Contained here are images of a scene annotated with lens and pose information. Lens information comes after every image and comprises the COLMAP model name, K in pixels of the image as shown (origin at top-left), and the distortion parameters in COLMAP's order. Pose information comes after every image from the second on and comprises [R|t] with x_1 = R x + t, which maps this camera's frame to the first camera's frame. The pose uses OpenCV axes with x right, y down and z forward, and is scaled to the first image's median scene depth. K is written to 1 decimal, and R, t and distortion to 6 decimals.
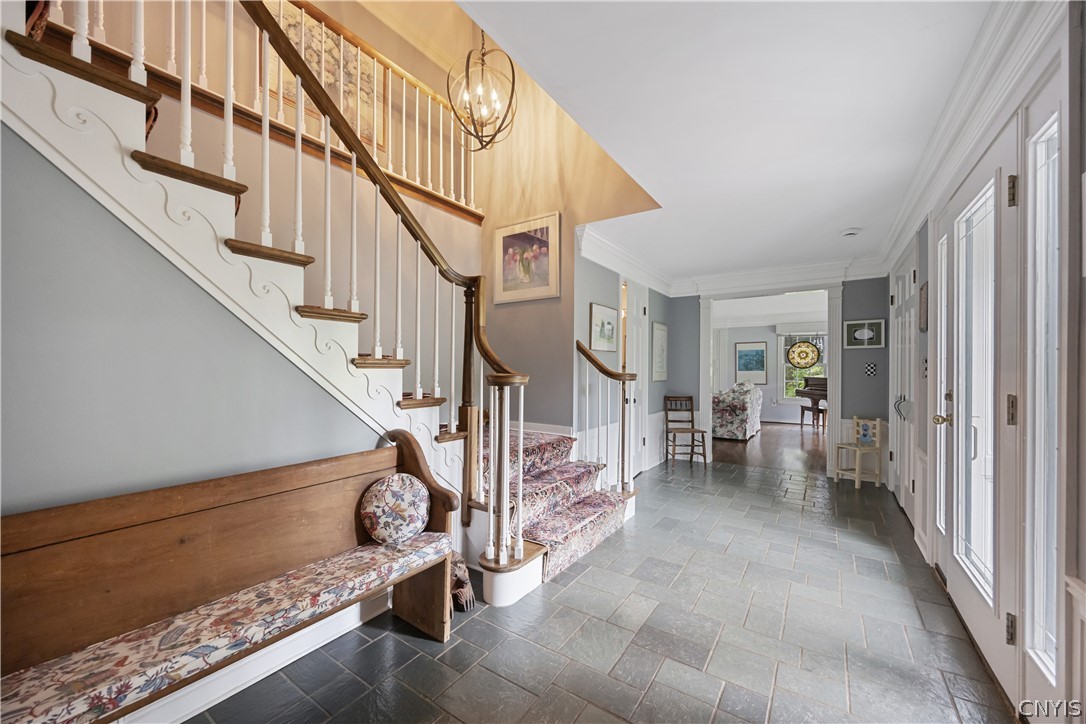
lens RADIAL K [[416.3, 0, 538.8], [0, 416.3, 367.5], [0, 0, 1]] dist [-0.001791, 0.000176]
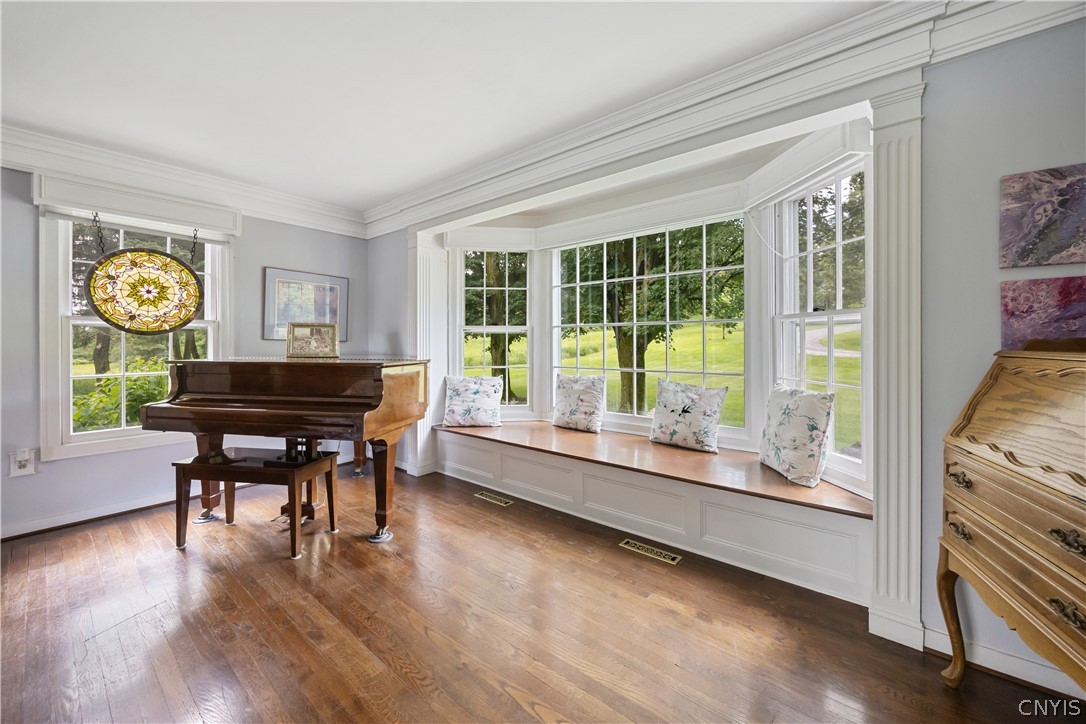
lens RADIAL K [[416.3, 0, 548.7], [0, 416.3, 346.7], [0, 0, 1]] dist [-0.001791, 0.000176]
pose [[0.118171, -0.007690, 0.992963, 0.355052], [-0.001590, 0.999967, 0.007934, 0.008896], [-0.992992, -0.002516, 0.118155, 0.658017]]
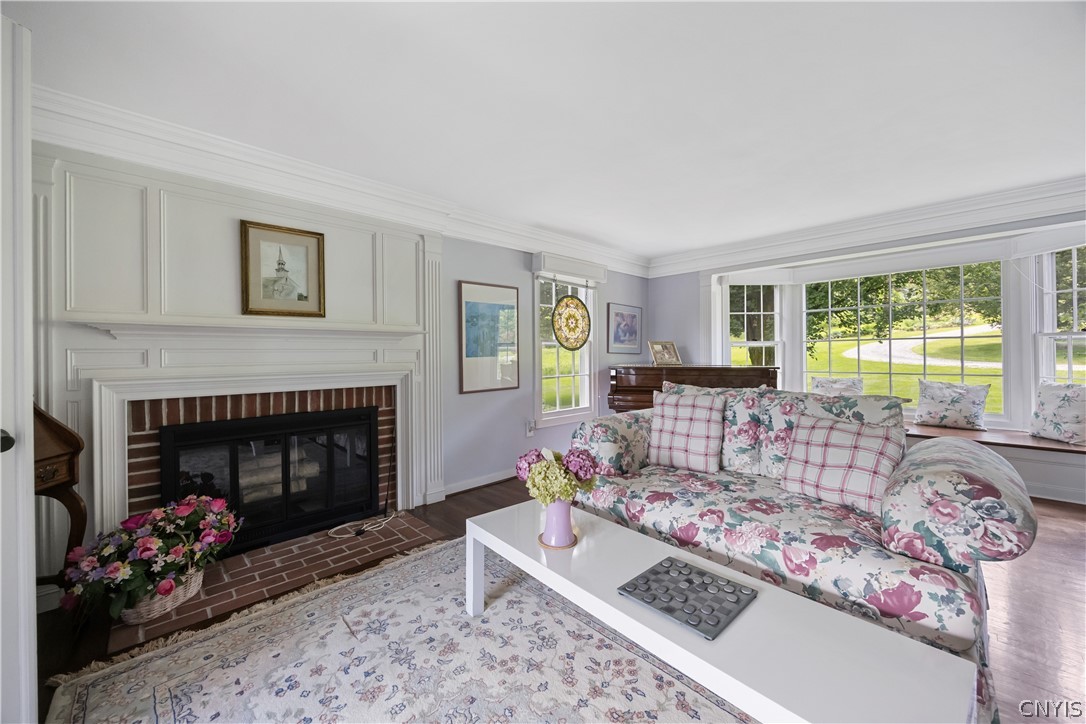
lens RADIAL K [[416.3, 0, 537.3], [0, 416.3, 356.3], [0, 0, 1]] dist [-0.001791, 0.000176]
pose [[0.233824, -0.004883, 0.972267, 0.143998], [0.007095, 0.999969, 0.003316, 0.007662], [-0.972253, 0.006123, 0.233851, 0.925143]]
